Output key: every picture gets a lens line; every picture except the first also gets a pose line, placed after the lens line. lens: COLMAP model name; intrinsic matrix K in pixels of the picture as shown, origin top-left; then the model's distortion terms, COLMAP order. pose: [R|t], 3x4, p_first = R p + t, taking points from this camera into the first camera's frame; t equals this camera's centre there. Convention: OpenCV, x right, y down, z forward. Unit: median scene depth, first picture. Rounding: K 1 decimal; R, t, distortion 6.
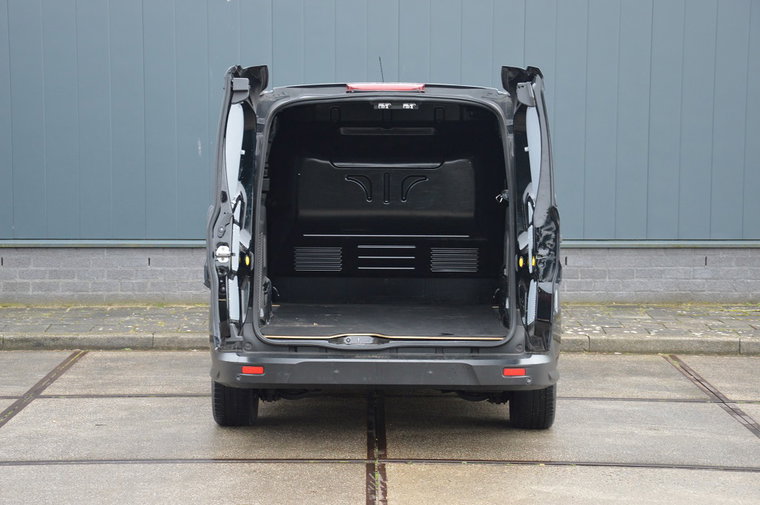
lens RADIAL K [[1872.3, 0, 380.0], [0, 1872.3, 252.5], [0, 0, 1]] dist [0.705371, -0.121510]
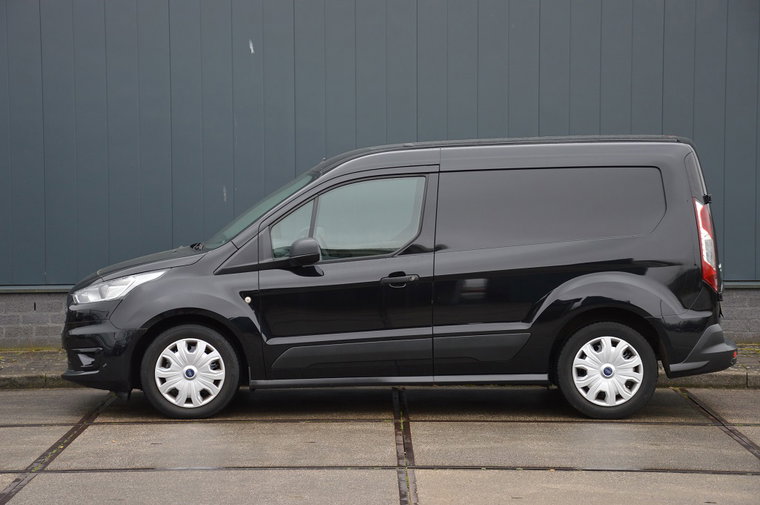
lens RADIAL K [[2216.0, 0, 380.0], [0, 2216.0, 252.5], [0, 0, 1]] dist [0.929354, 0.265532]
pose [[0.999971, -0.007270, -0.002198, -0.009718], [0.007202, 0.999529, -0.029829, 0.015183], [0.002414, 0.029812, 0.999553, -0.246349]]
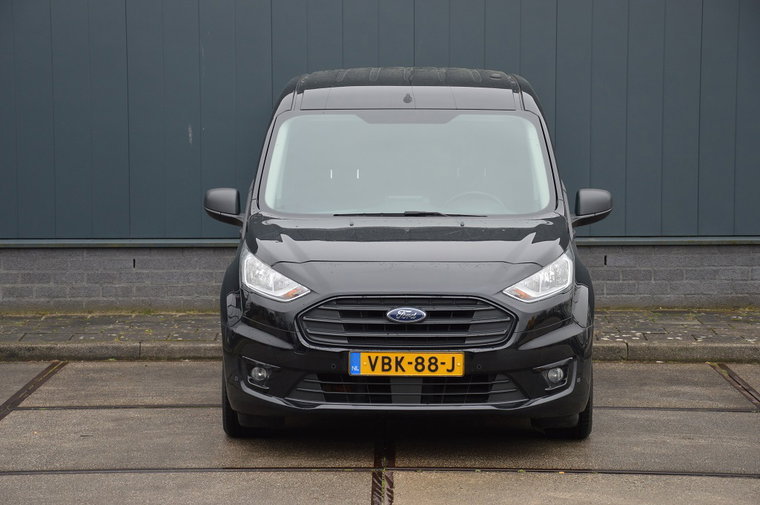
lens RADIAL K [[2315.3, 0, 380.0], [0, 2315.3, 252.5], [0, 0, 1]] dist [0.980641, 0.777878]
pose [[0.999905, -0.005149, -0.012785, 0.008278], [0.005087, 0.999975, -0.004821, 0.006386], [0.012809, 0.004756, 0.999907, -0.109584]]
